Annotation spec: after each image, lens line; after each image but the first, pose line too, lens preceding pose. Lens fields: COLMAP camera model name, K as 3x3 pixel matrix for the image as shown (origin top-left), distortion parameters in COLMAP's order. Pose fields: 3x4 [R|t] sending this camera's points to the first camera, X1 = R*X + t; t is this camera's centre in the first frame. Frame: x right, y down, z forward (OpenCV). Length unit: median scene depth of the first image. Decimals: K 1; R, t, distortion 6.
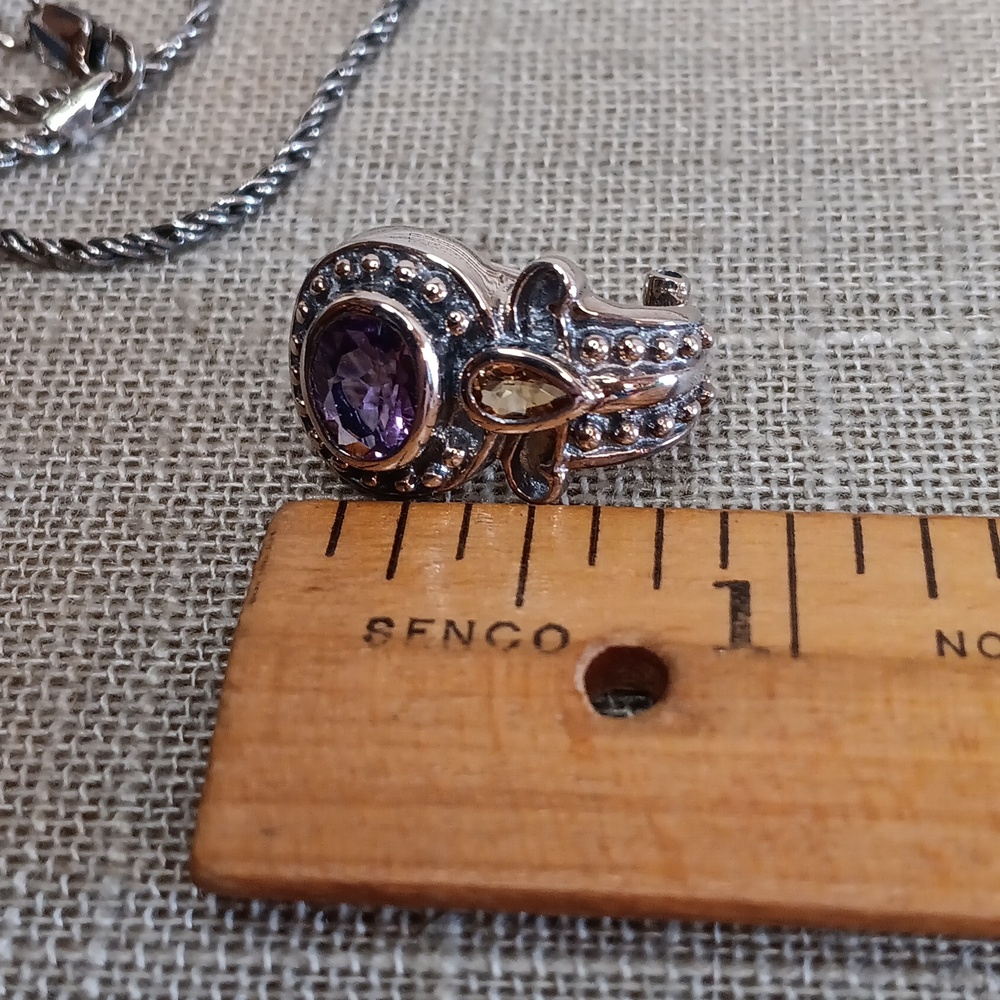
lens RADIAL K [[1799.3, 0, 494.8], [0, 1799.3, 498.3], [0, 0, 1]] dist [0.066357, 0.000000]
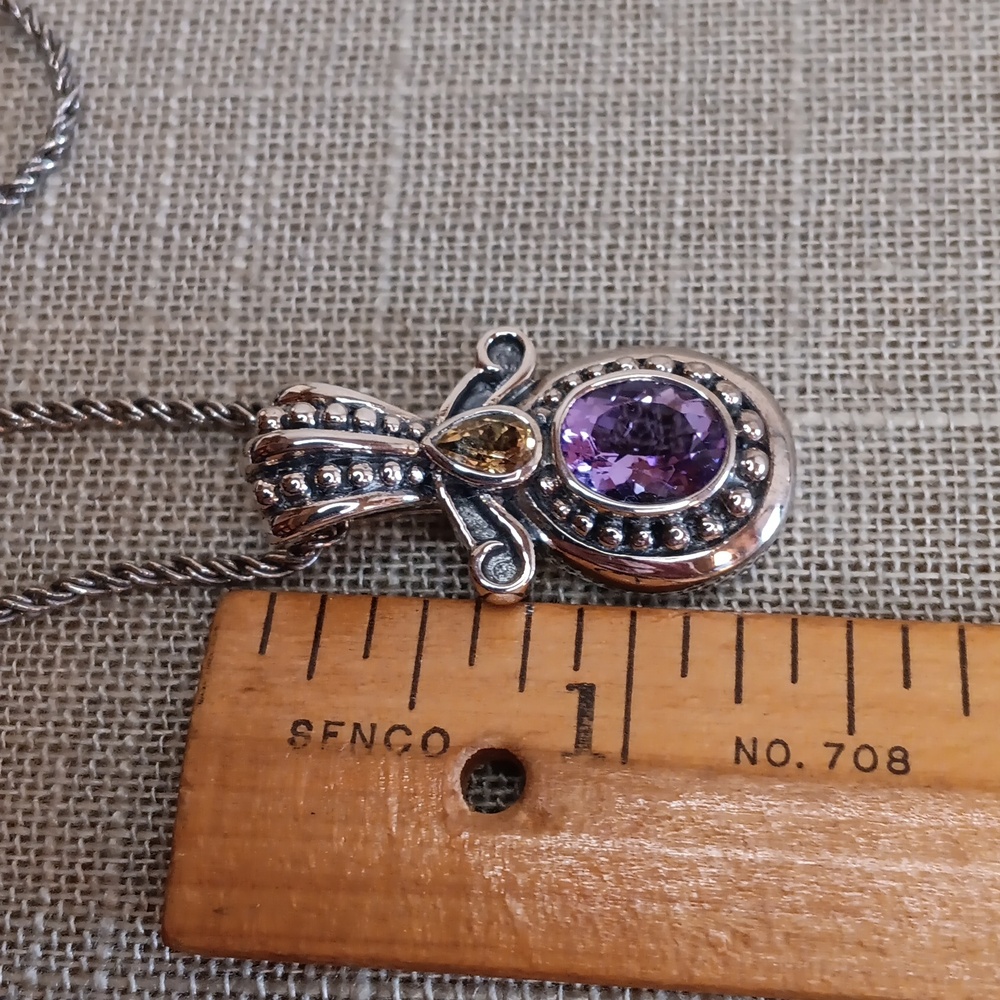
lens RADIAL K [[1799.3, 0, 497.3], [0, 1799.3, 496.9], [0, 0, 1]] dist [0.066357, 0.000000]
pose [[0.999392, -0.021390, -0.027542, 0.099739], [0.028490, 0.956257, 0.291138, -0.399939], [0.020110, -0.291746, 0.956285, -0.143078]]
